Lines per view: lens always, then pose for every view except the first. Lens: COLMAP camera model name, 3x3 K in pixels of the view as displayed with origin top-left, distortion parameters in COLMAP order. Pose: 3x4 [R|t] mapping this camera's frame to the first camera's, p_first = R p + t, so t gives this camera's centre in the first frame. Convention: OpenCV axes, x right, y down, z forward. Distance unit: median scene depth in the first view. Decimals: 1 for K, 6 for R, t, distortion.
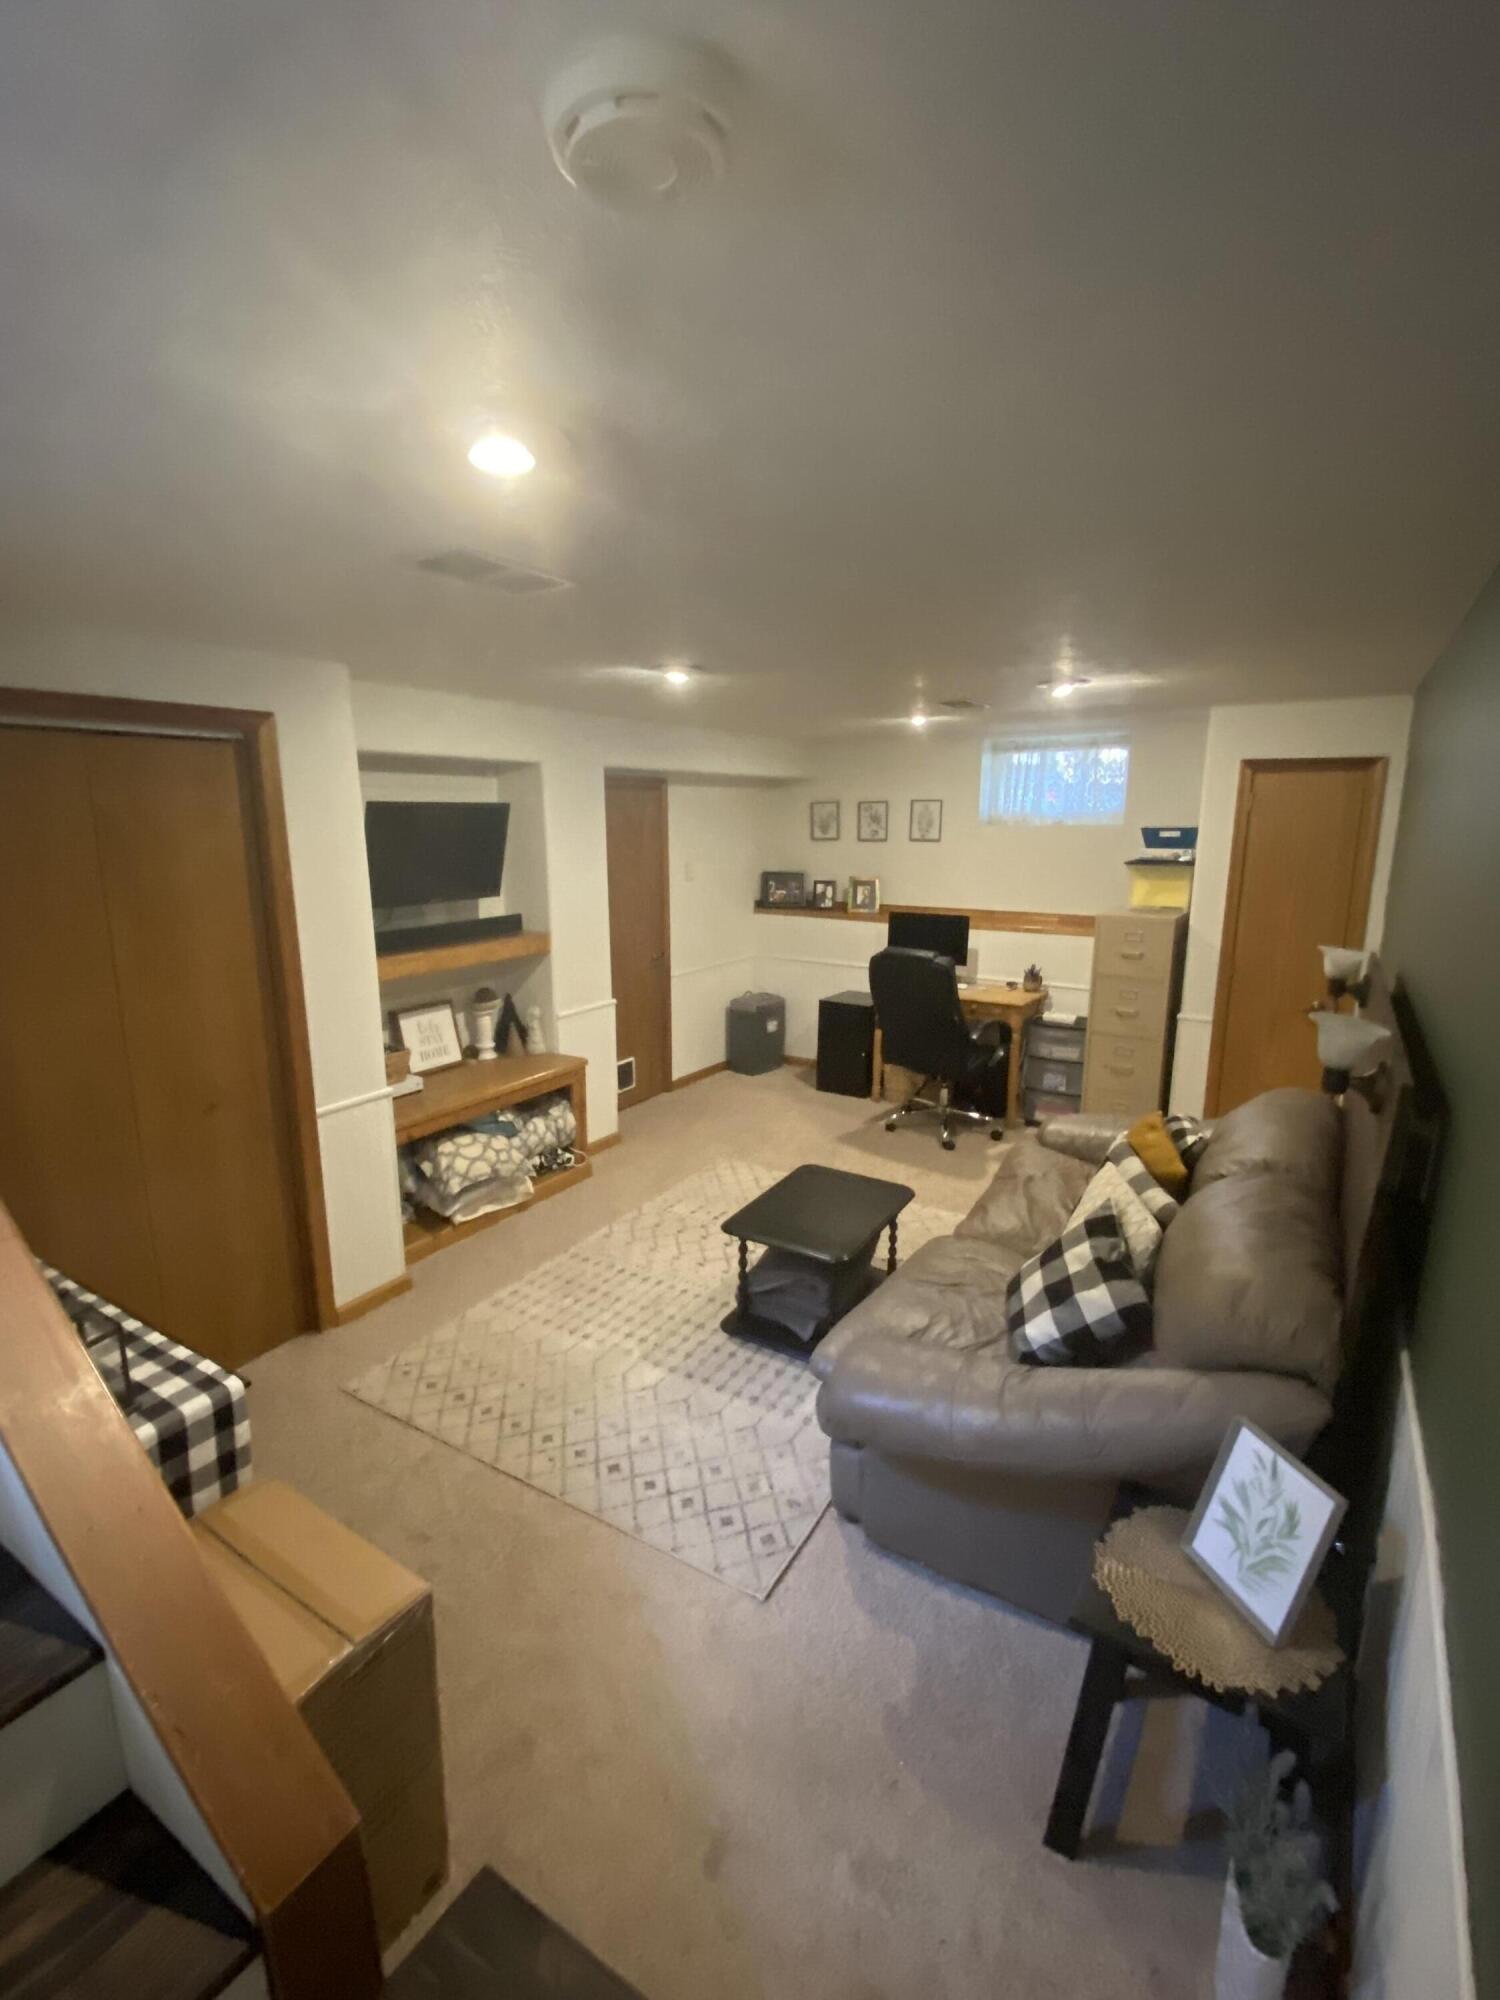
lens RADIAL K [[900.4, 0, 743.9], [0, 900.4, 1001.5], [0, 0, 1]] dist [0.032335, -0.000858]
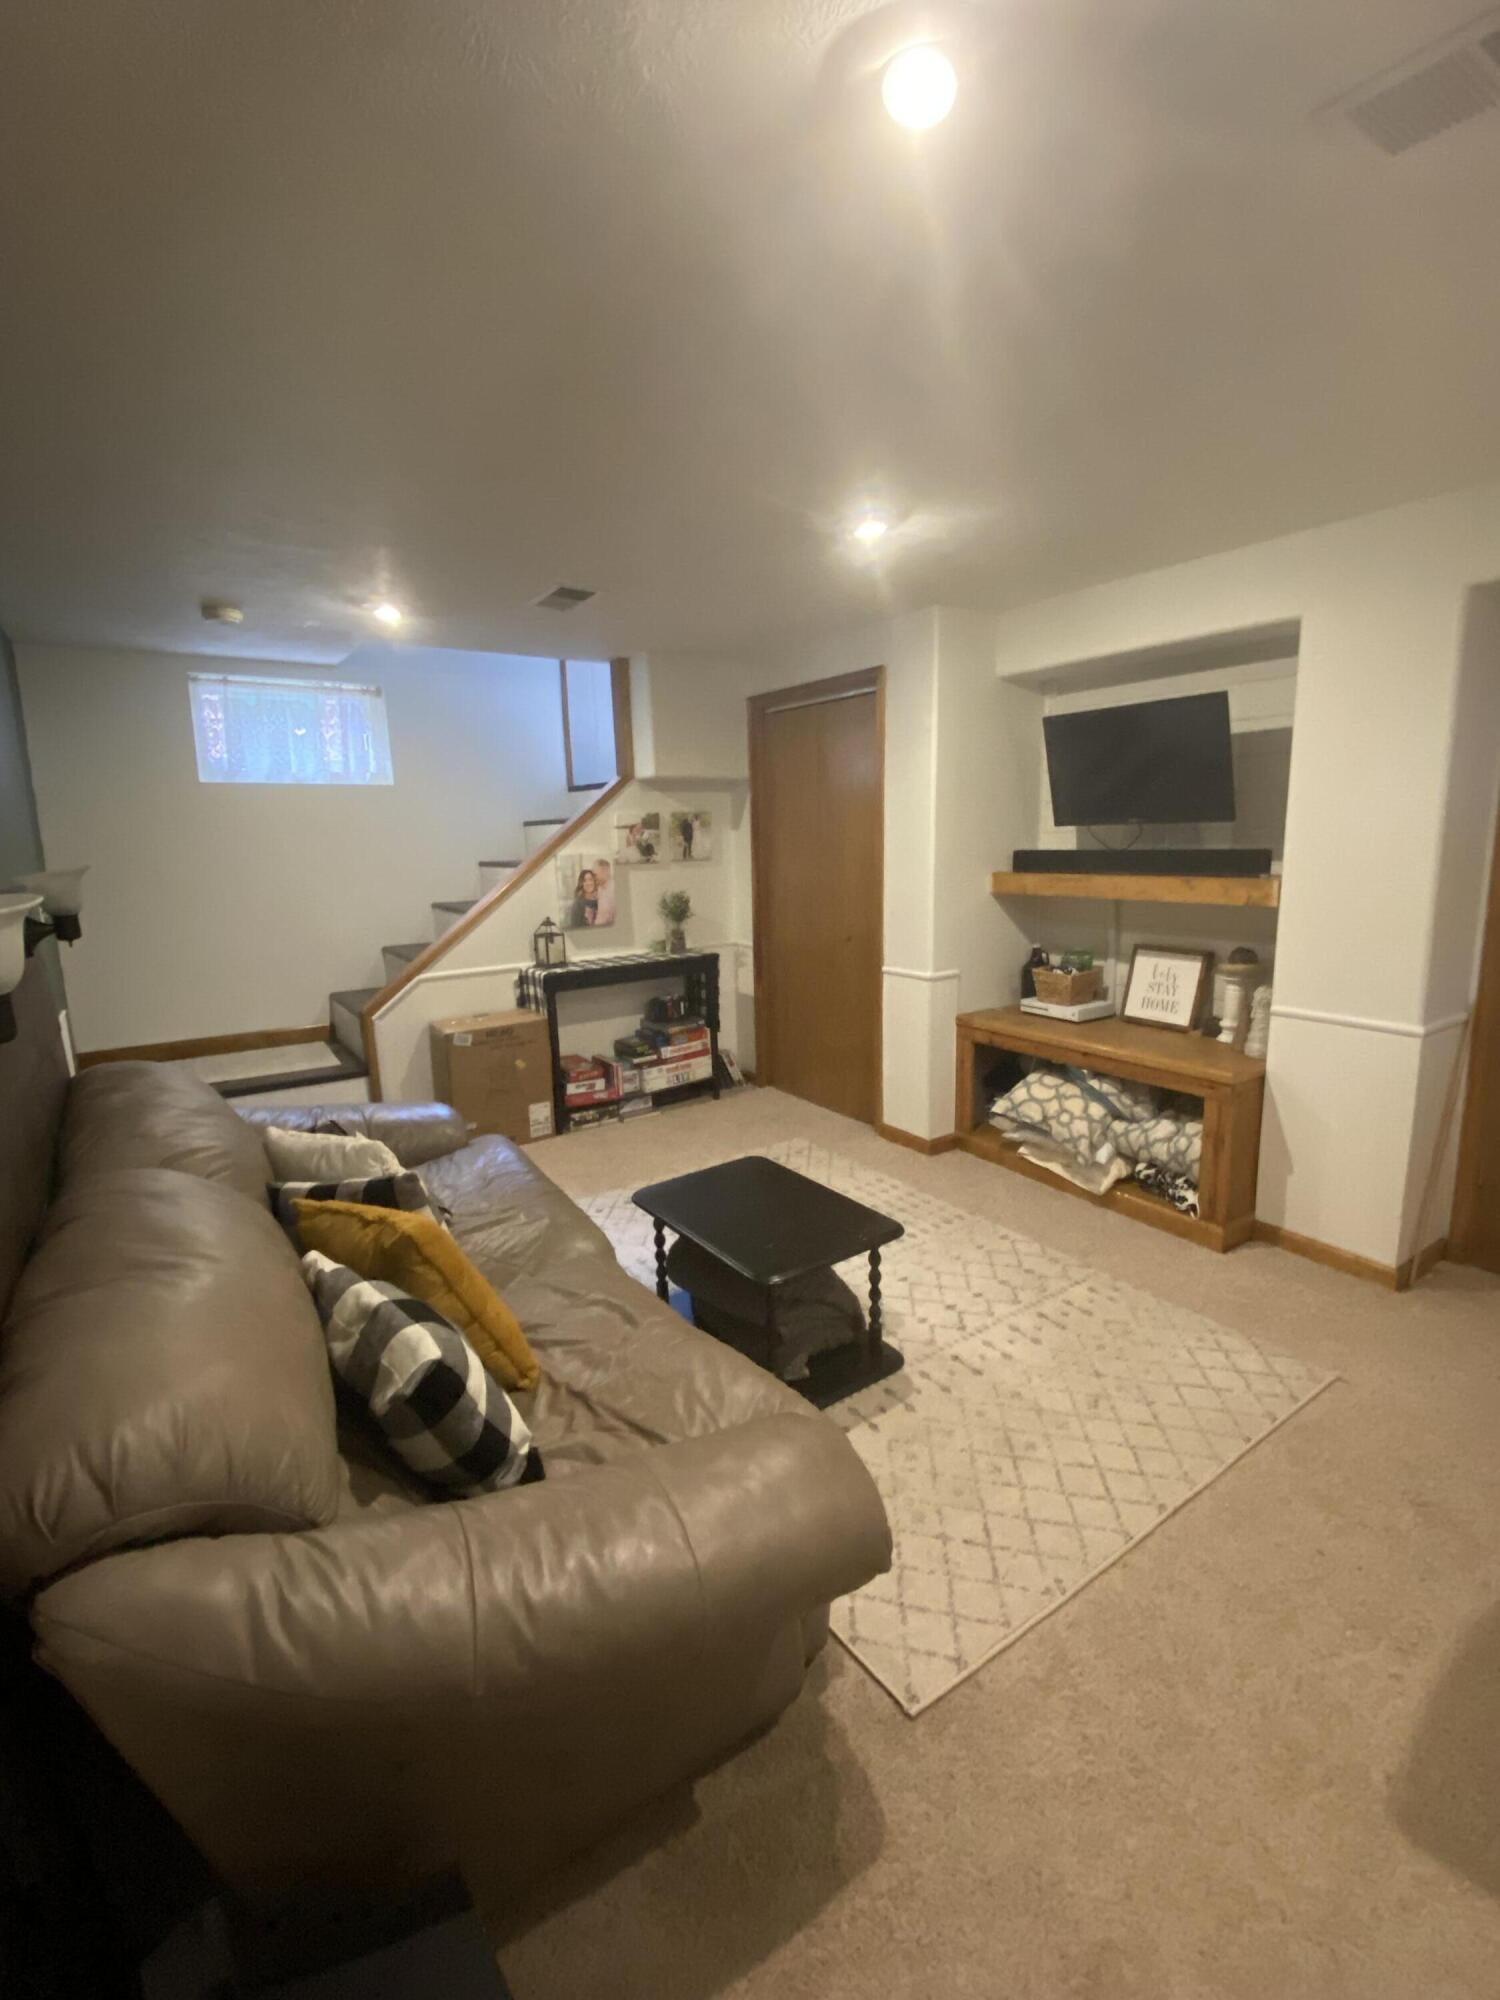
lens RADIAL K [[900.4, 0, 745.8], [0, 900.4, 989.9], [0, 0, 1]] dist [0.032335, -0.000858]
pose [[-0.422604, 0.170913, -0.890053, 0.615445], [-0.160624, 0.952387, 0.259148, -0.122146], [0.891967, 0.252481, -0.375030, 1.016731]]
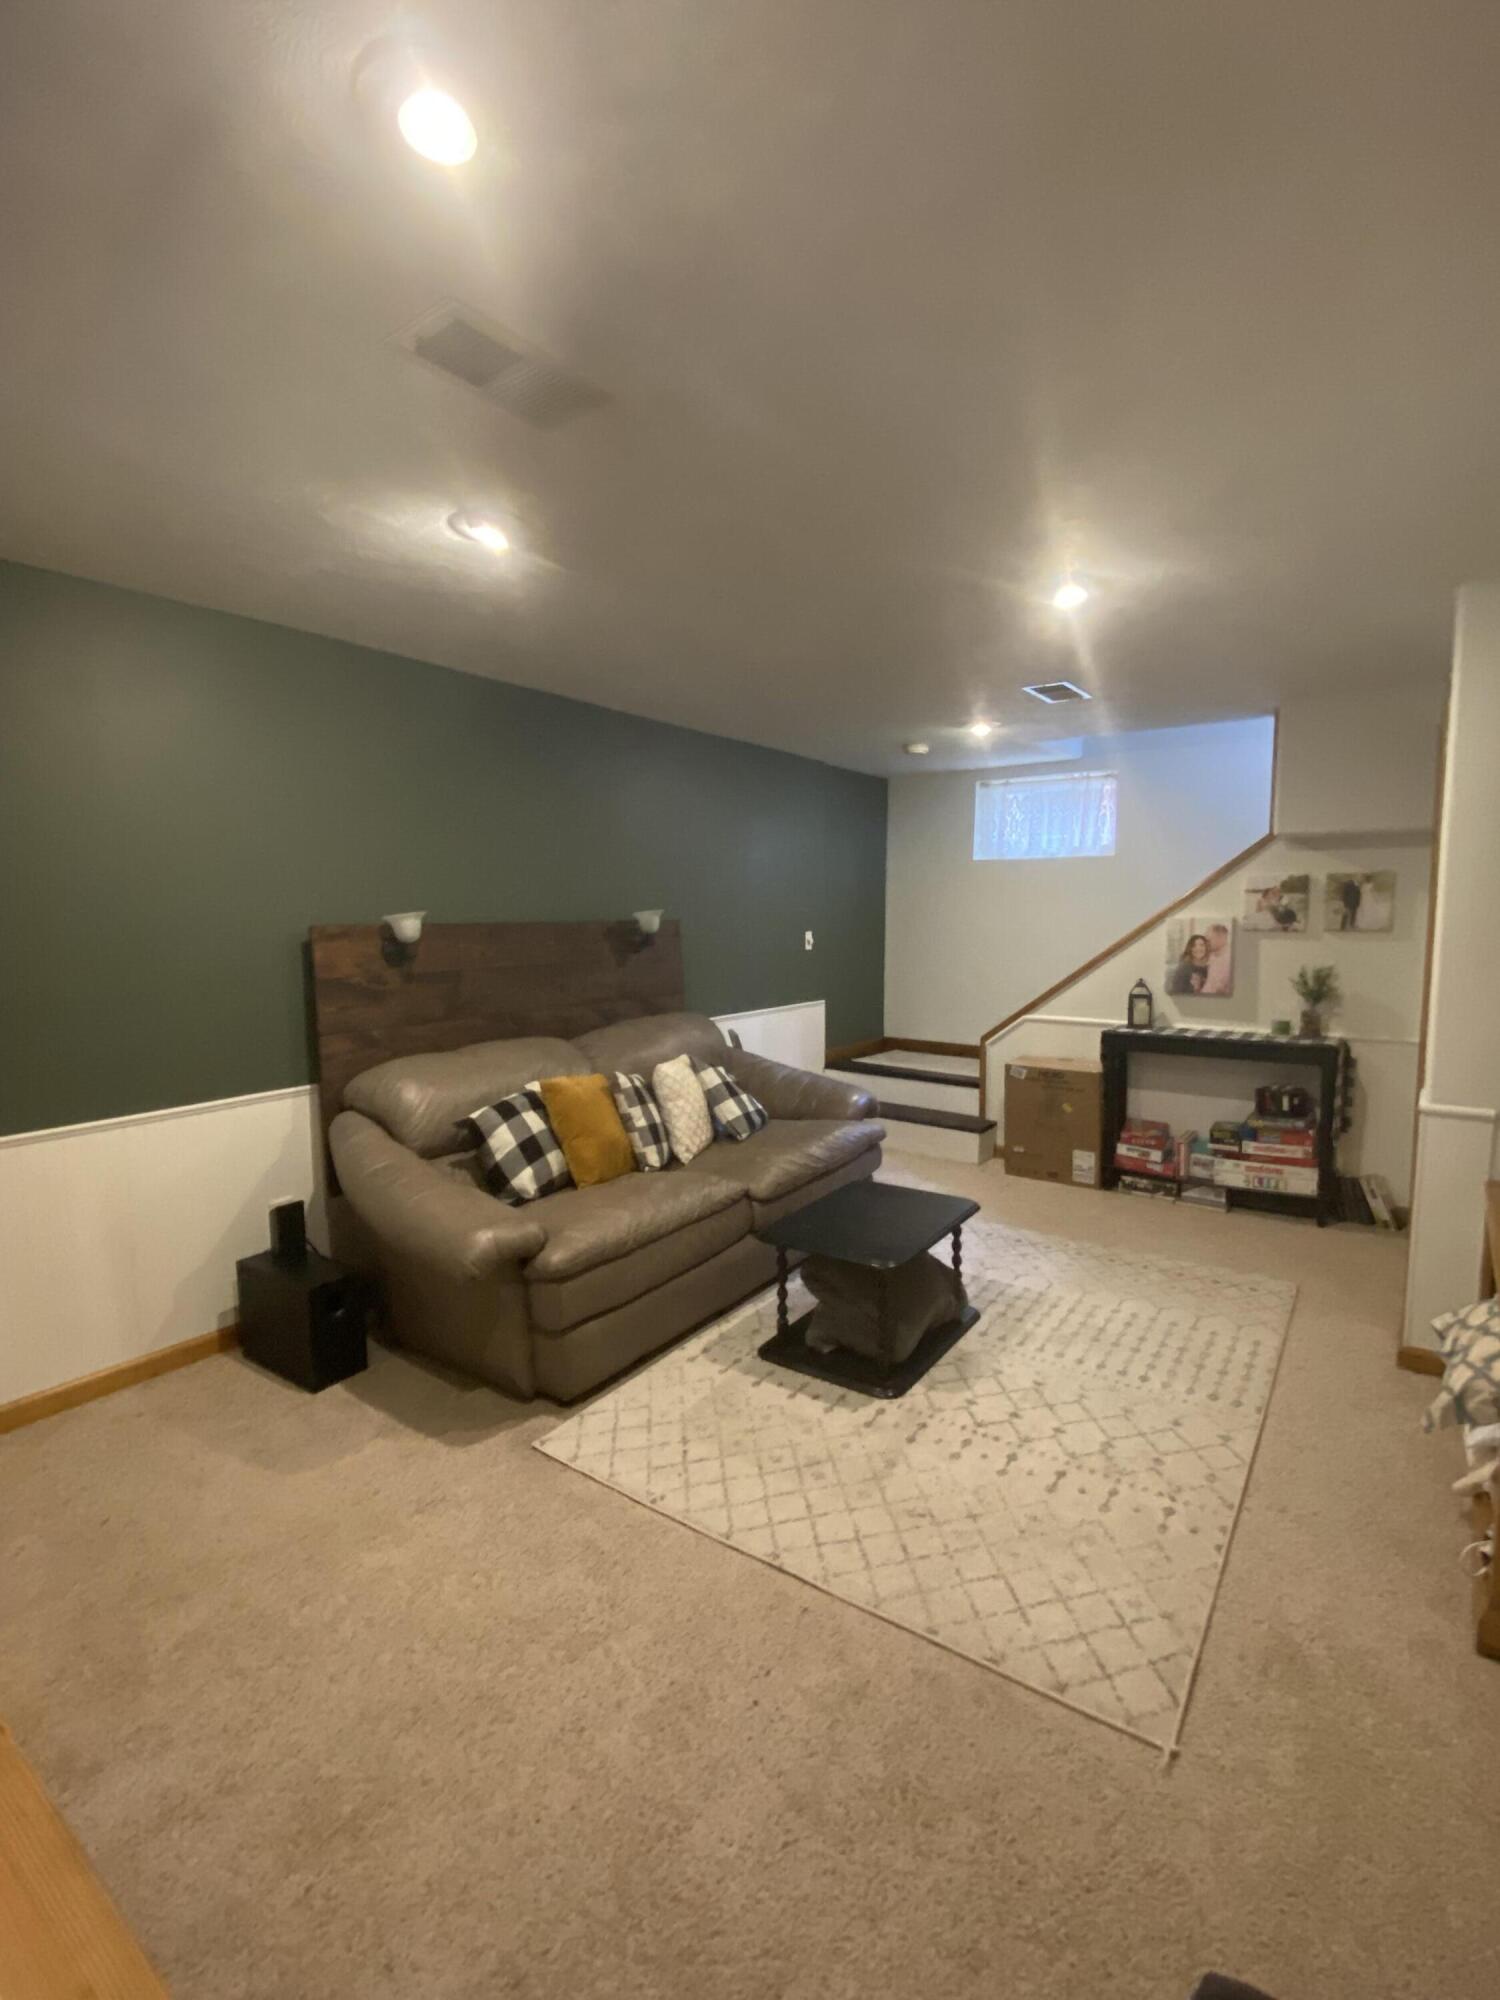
lens RADIAL K [[900.4, 0, 756.1], [0, 900.4, 998.1], [0, 0, 1]] dist [0.032335, -0.000858]
pose [[-0.997103, -0.008060, 0.075629, 0.111591], [0.014499, 0.955991, 0.293037, -0.195131], [-0.074662, 0.293285, -0.953105, 1.477244]]
